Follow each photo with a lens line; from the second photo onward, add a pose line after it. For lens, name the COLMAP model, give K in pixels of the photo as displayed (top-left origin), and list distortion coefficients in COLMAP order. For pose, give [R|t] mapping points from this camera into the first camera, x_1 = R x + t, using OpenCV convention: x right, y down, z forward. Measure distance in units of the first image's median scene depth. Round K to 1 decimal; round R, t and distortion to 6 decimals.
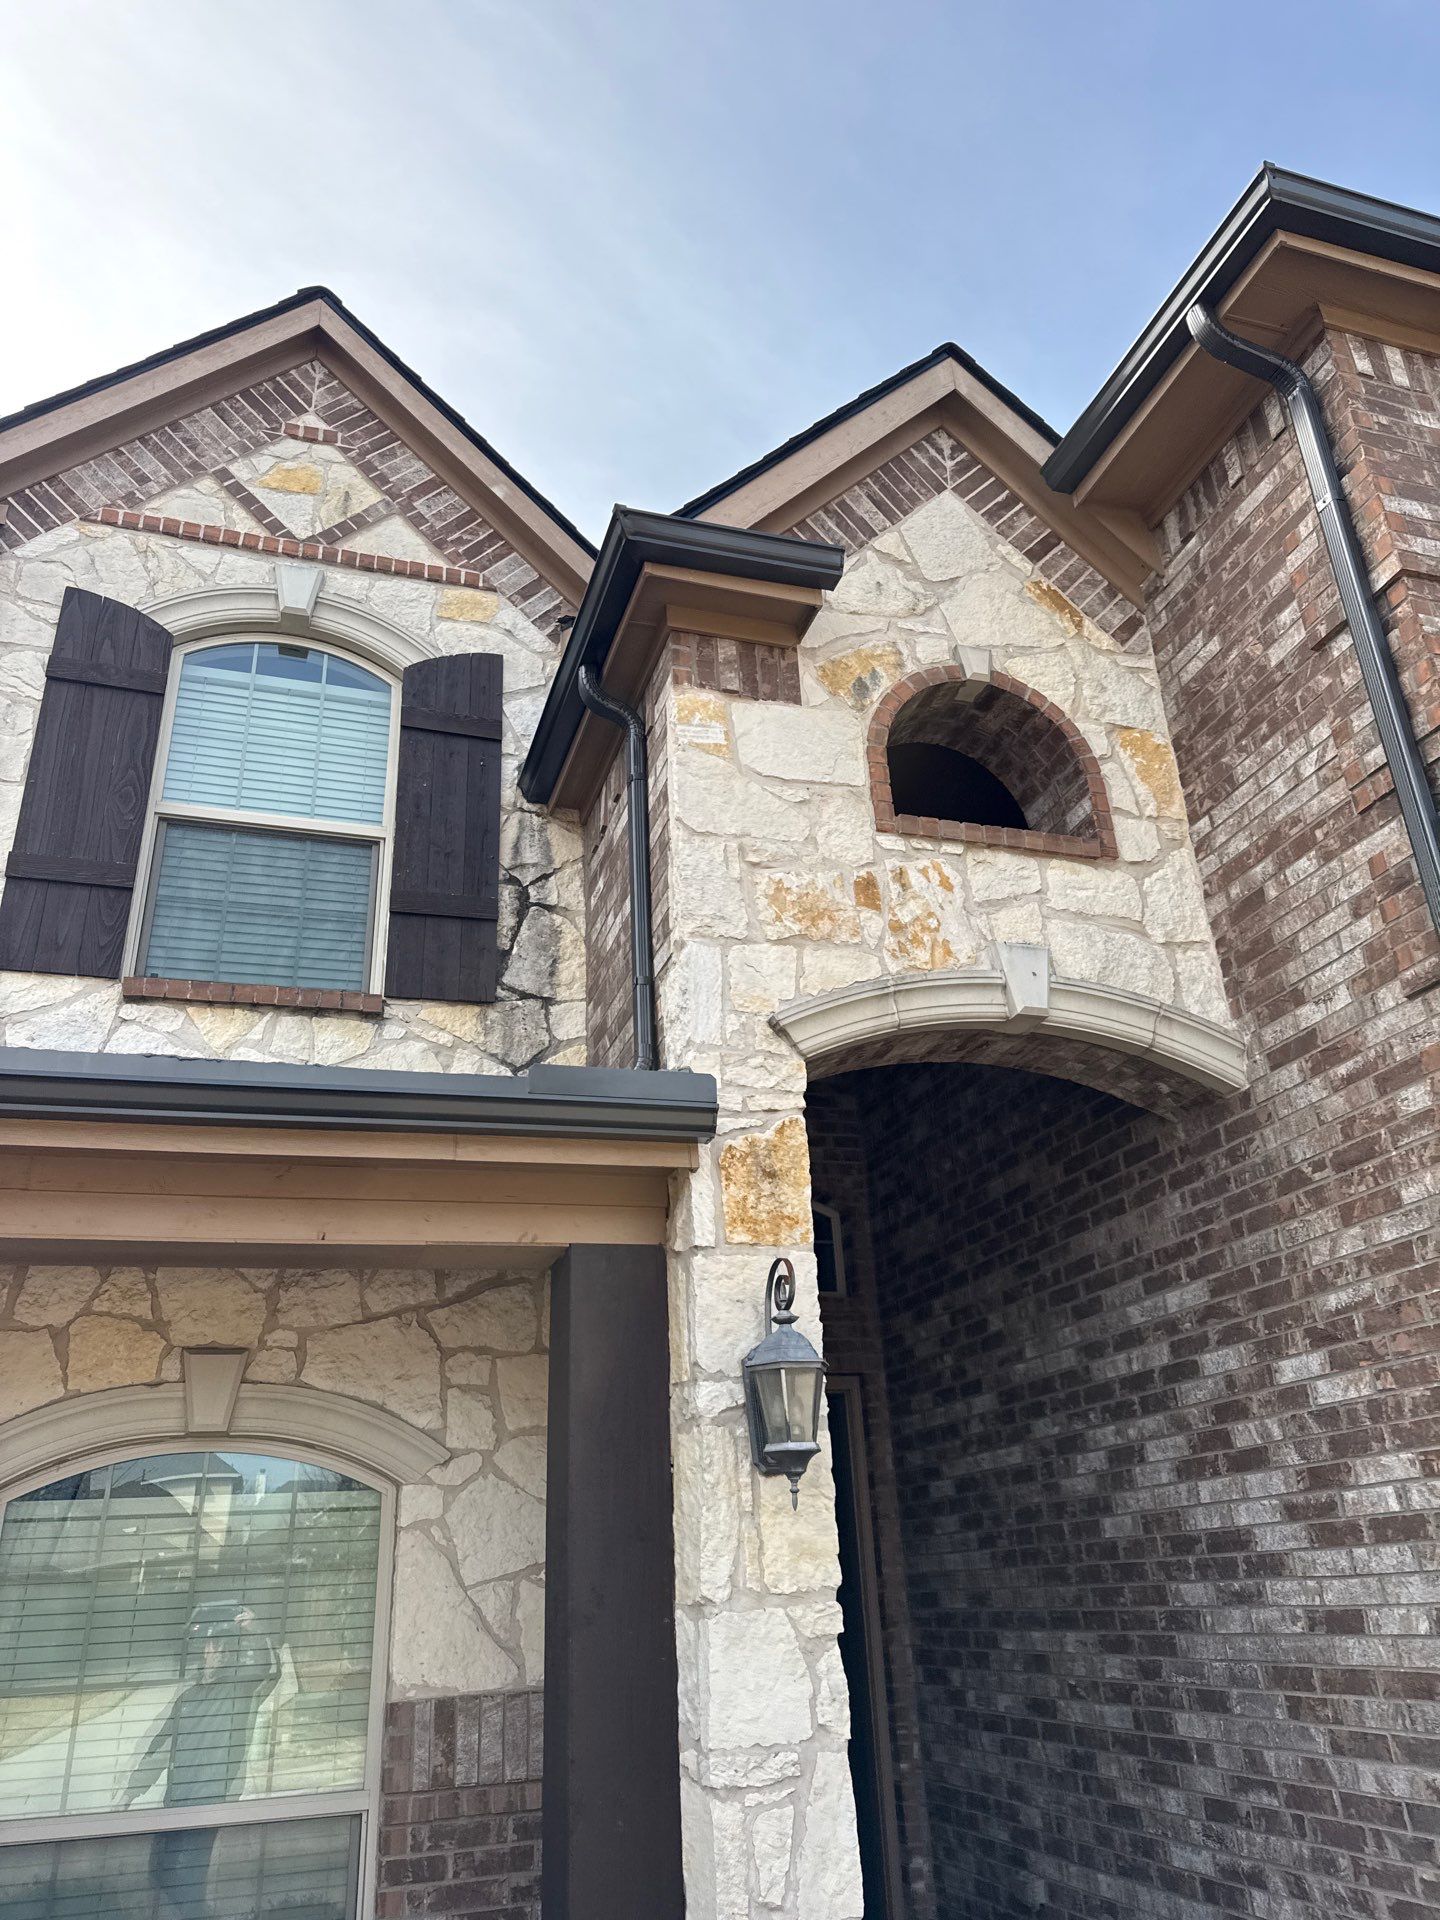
lens RADIAL K [[1363.4, 0, 721.2], [0, 1363.4, 952.9], [0, 0, 1]] dist [0.058899, -0.057499]
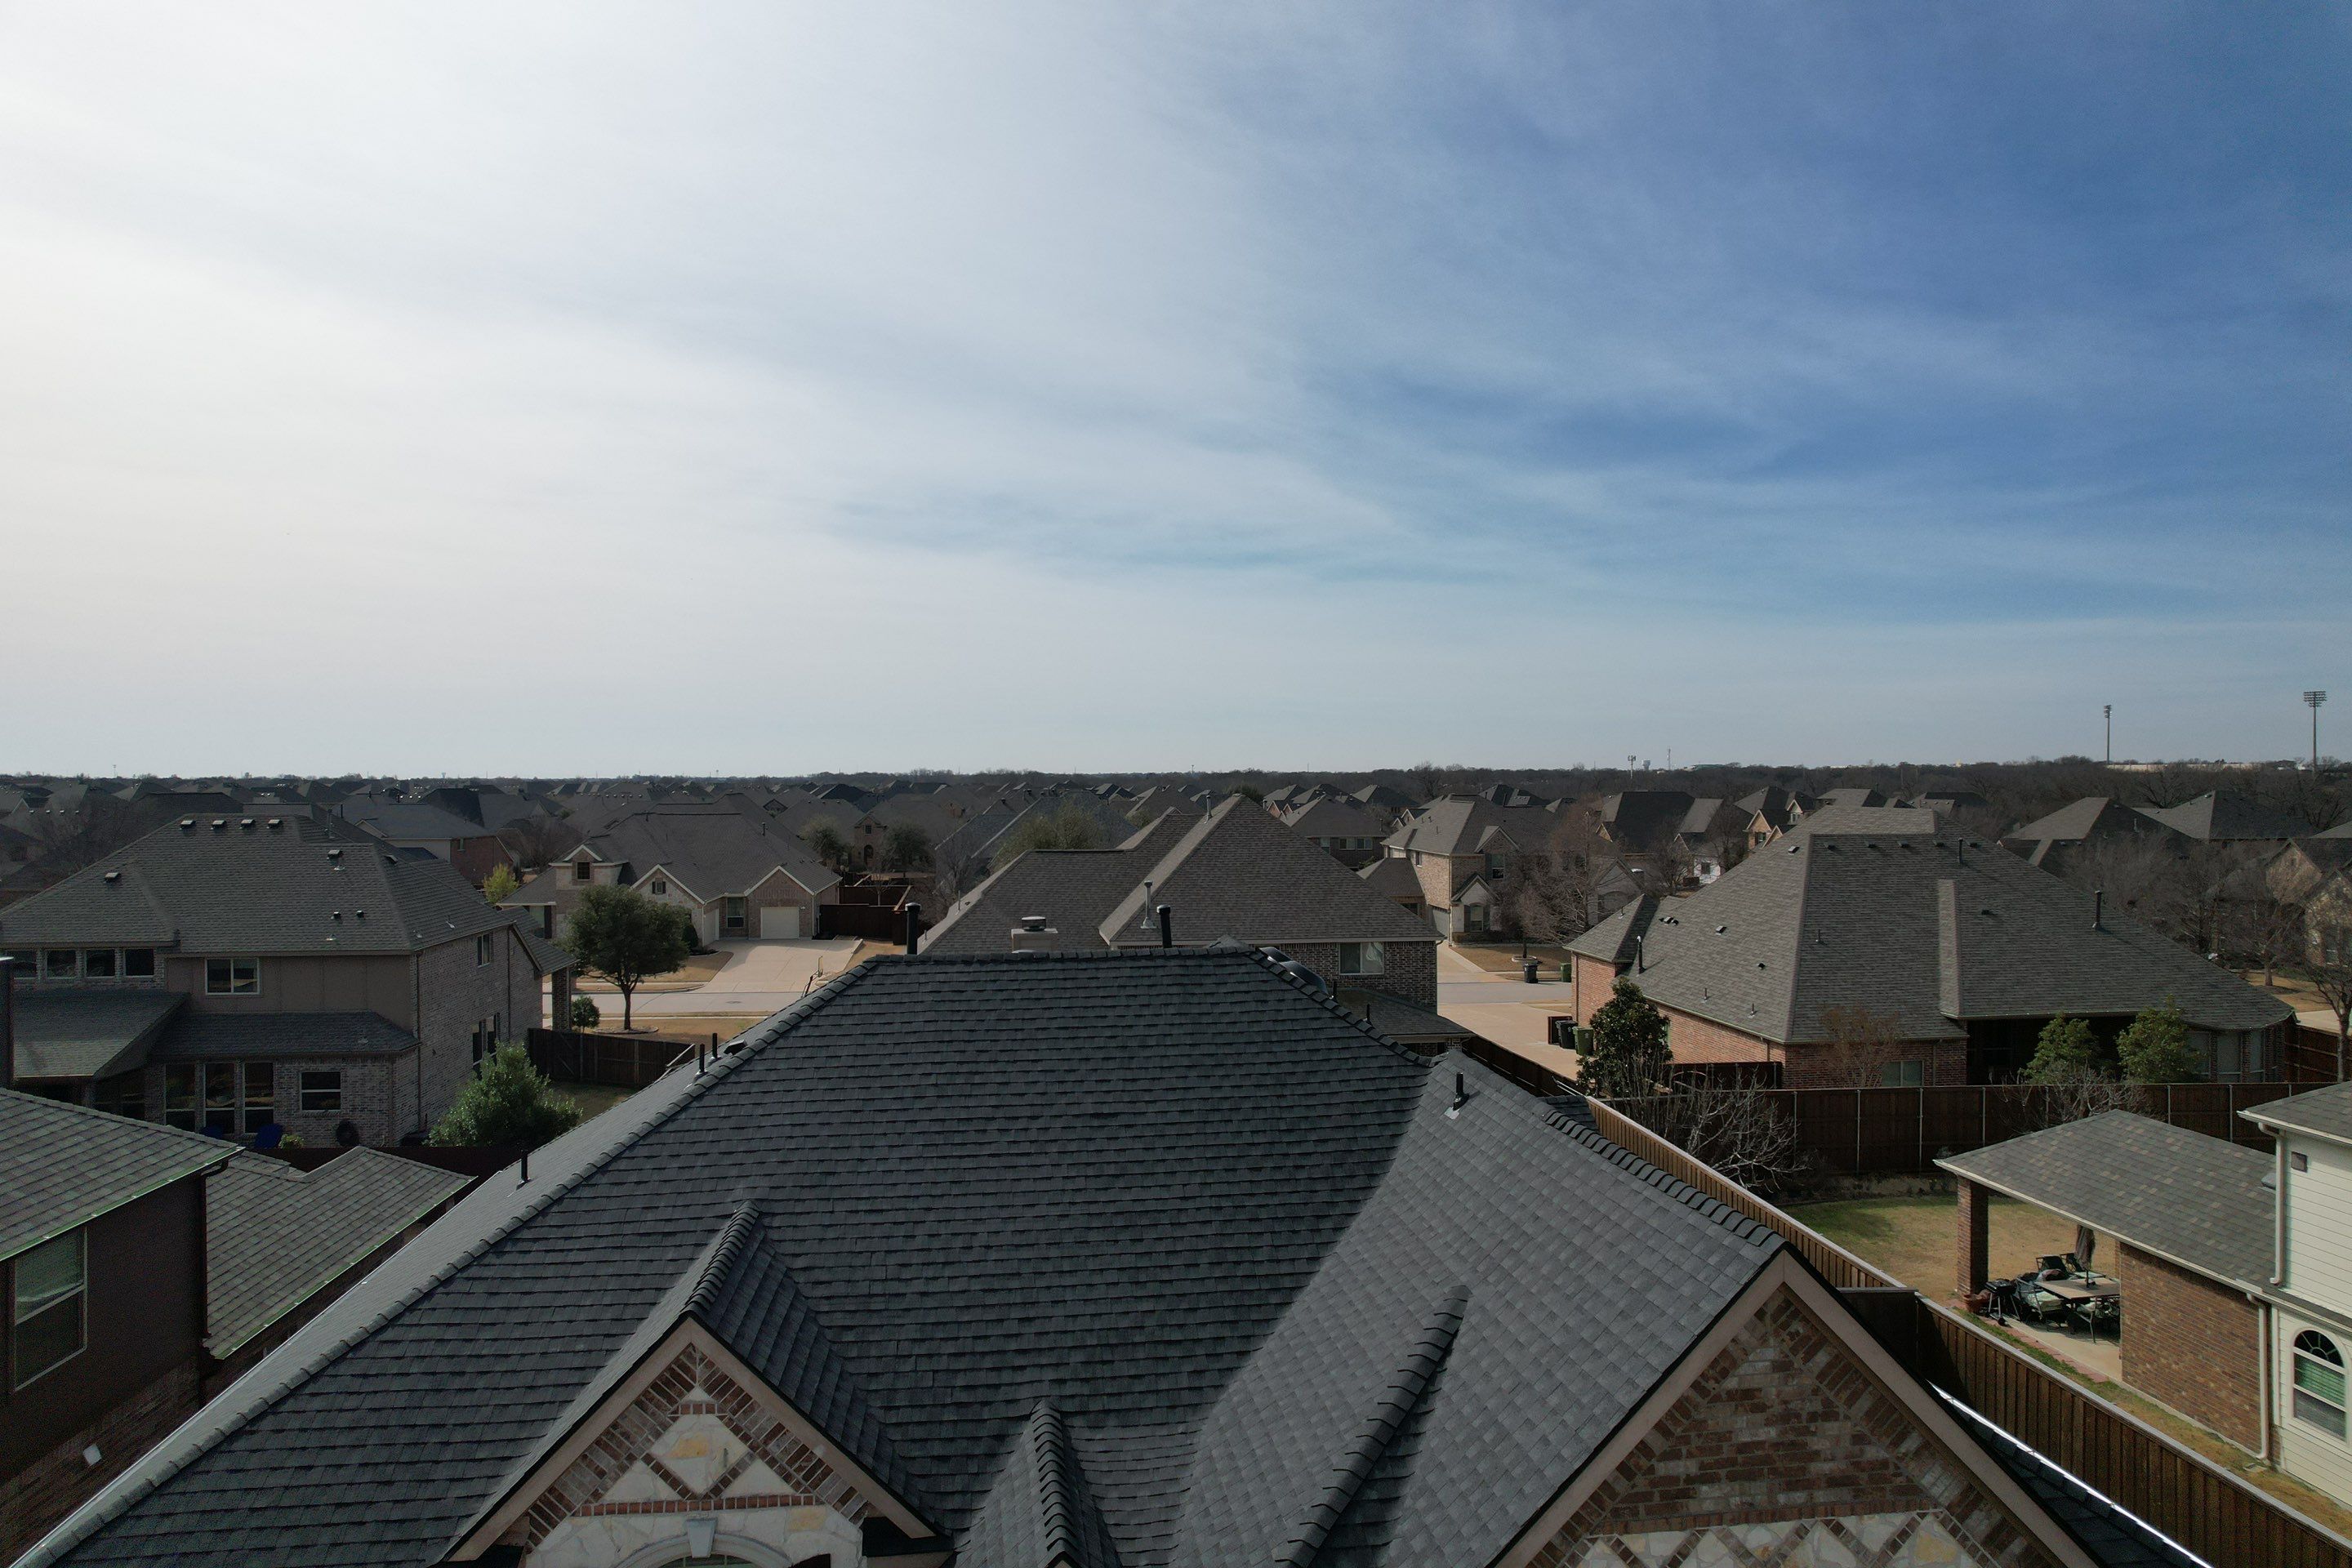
lens RADIAL K [[1501.0, 0, 1172.1], [0, 1501.0, 784.6], [0, 0, 1]] dist [-0.080596, 0.071823]
pose [[0.981844, 0.046037, -0.184018, 0.615811], [0.037949, 0.902820, 0.428342, -2.140950], [0.185855, -0.427548, 0.884681, -0.056657]]
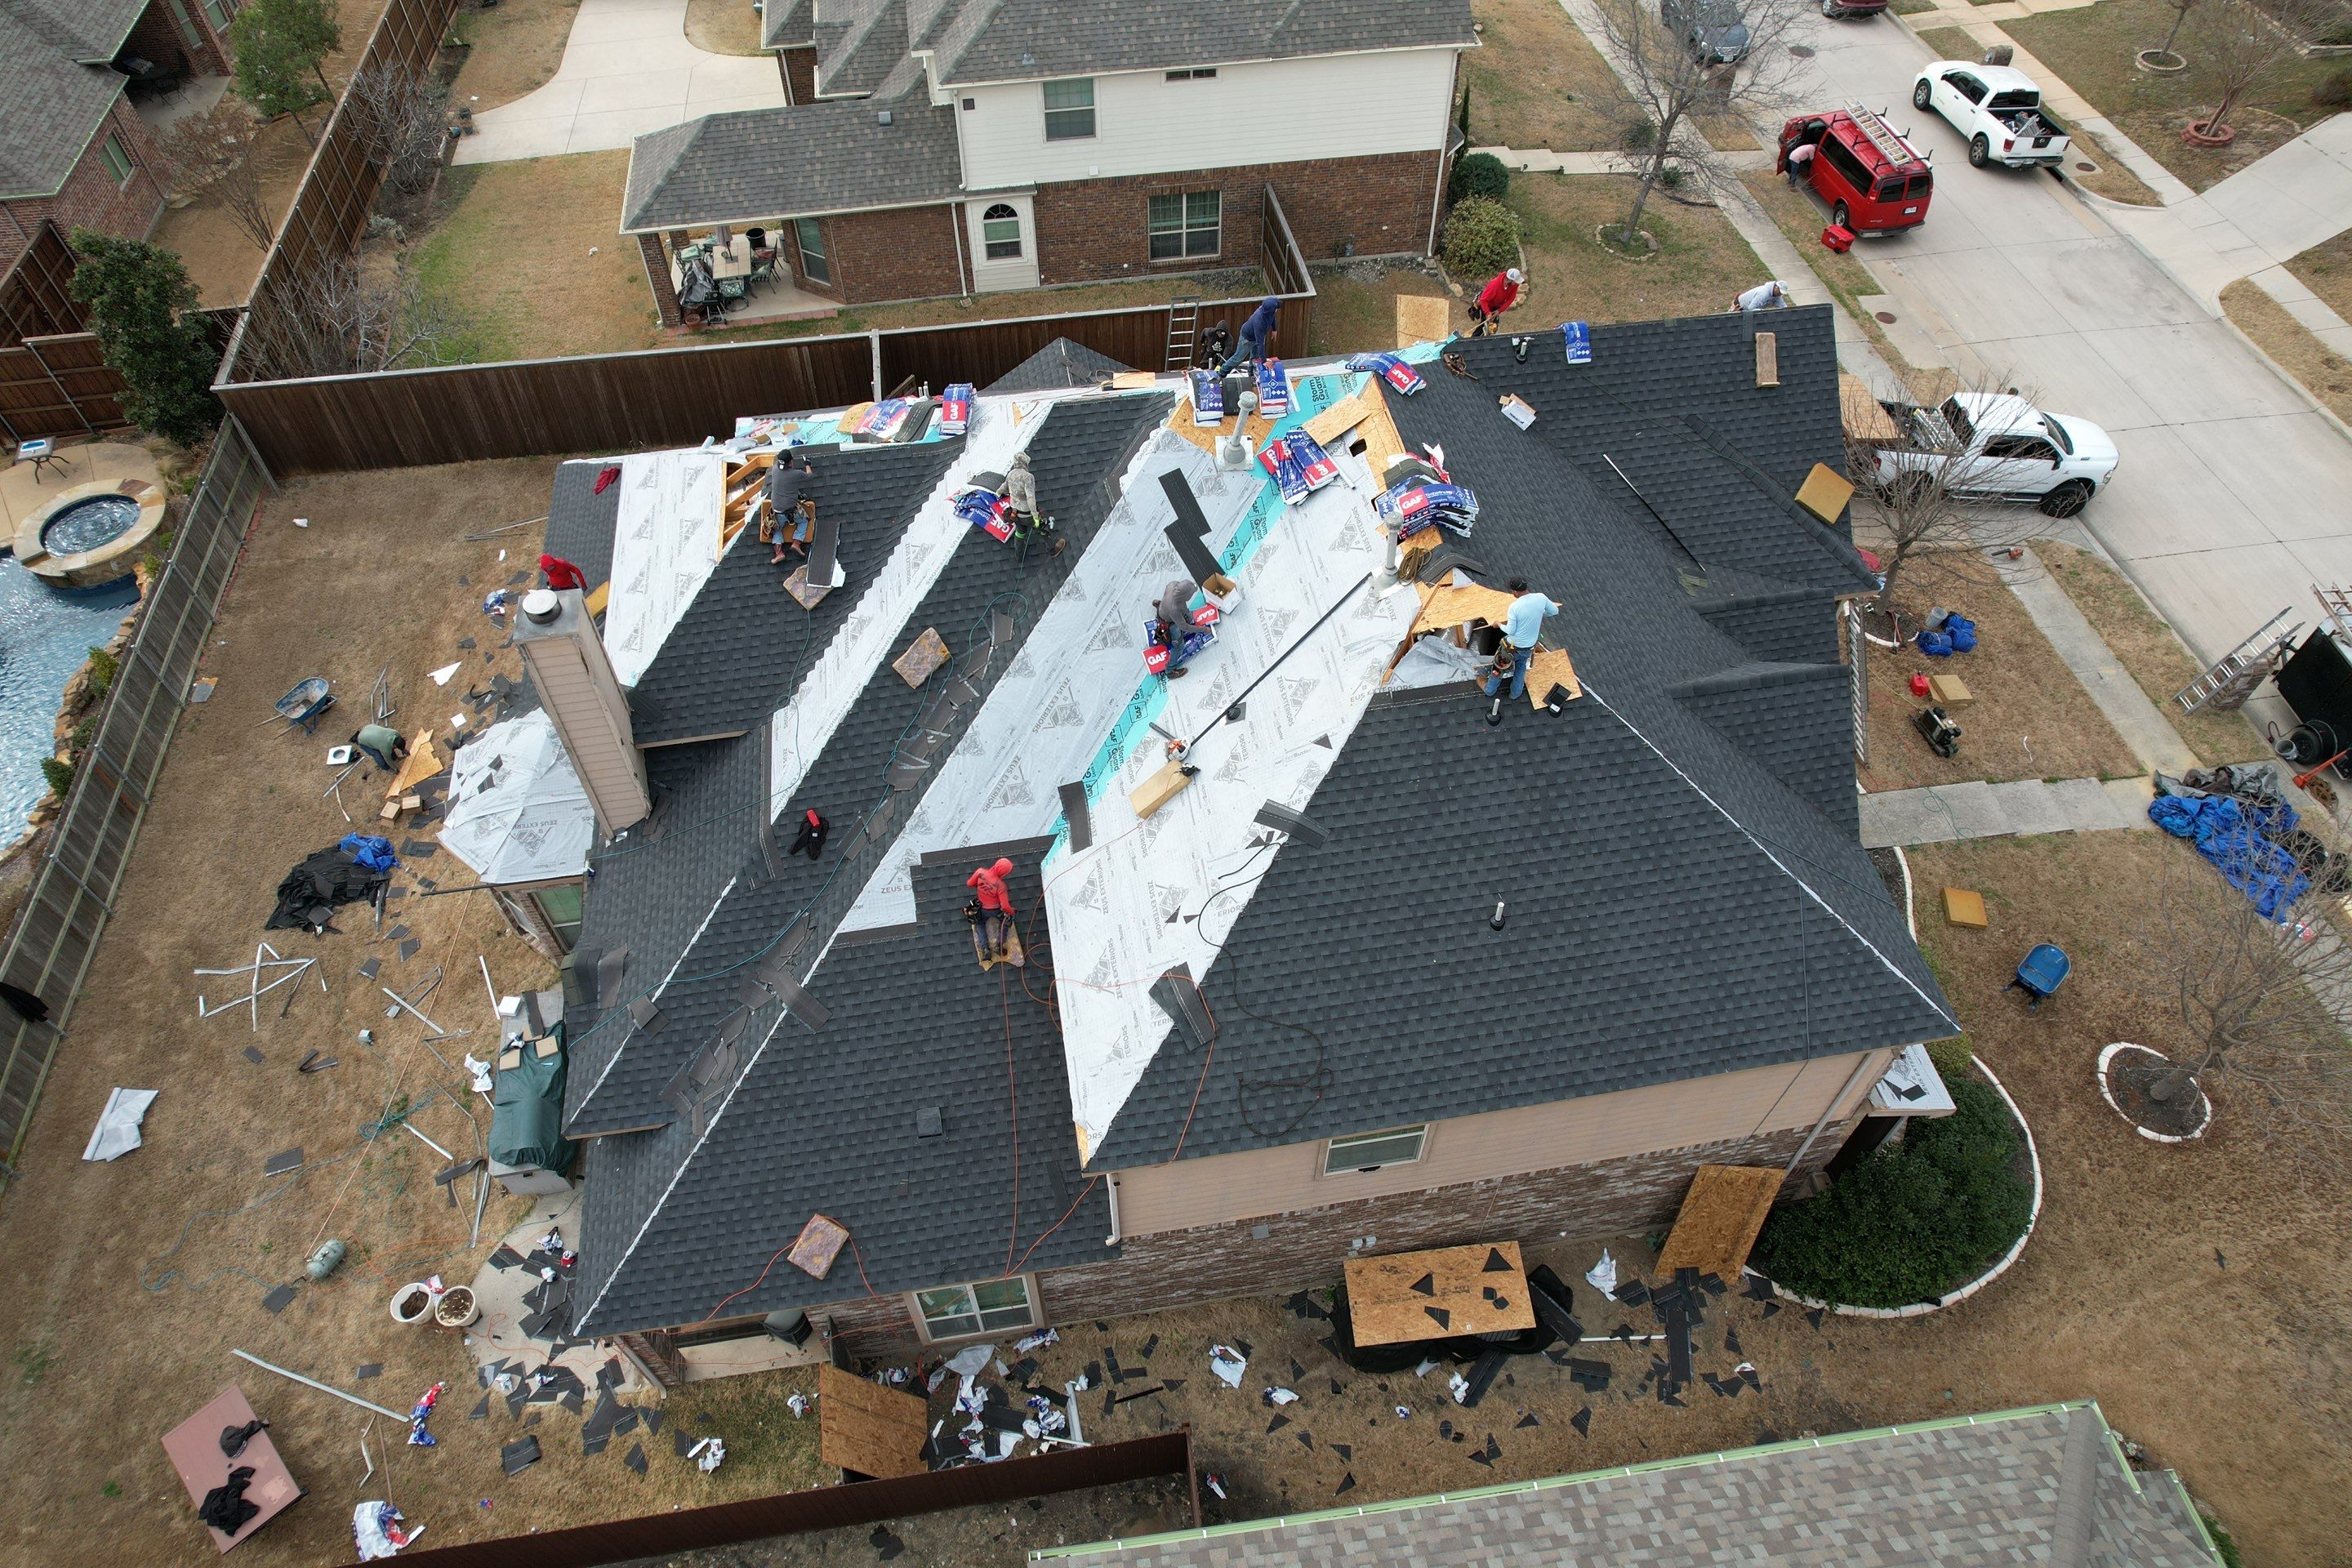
lens RADIAL K [[1501.0, 0, 1169.9], [0, 1501.0, 789.8], [0, 0, 1]] dist [-0.080596, 0.071823]
pose [[0.147712, -0.736436, 0.660184, -3.456738], [-0.417367, 0.558746, 0.716665, -2.501720], [-0.896653, -0.381399, -0.224831, 3.667399]]
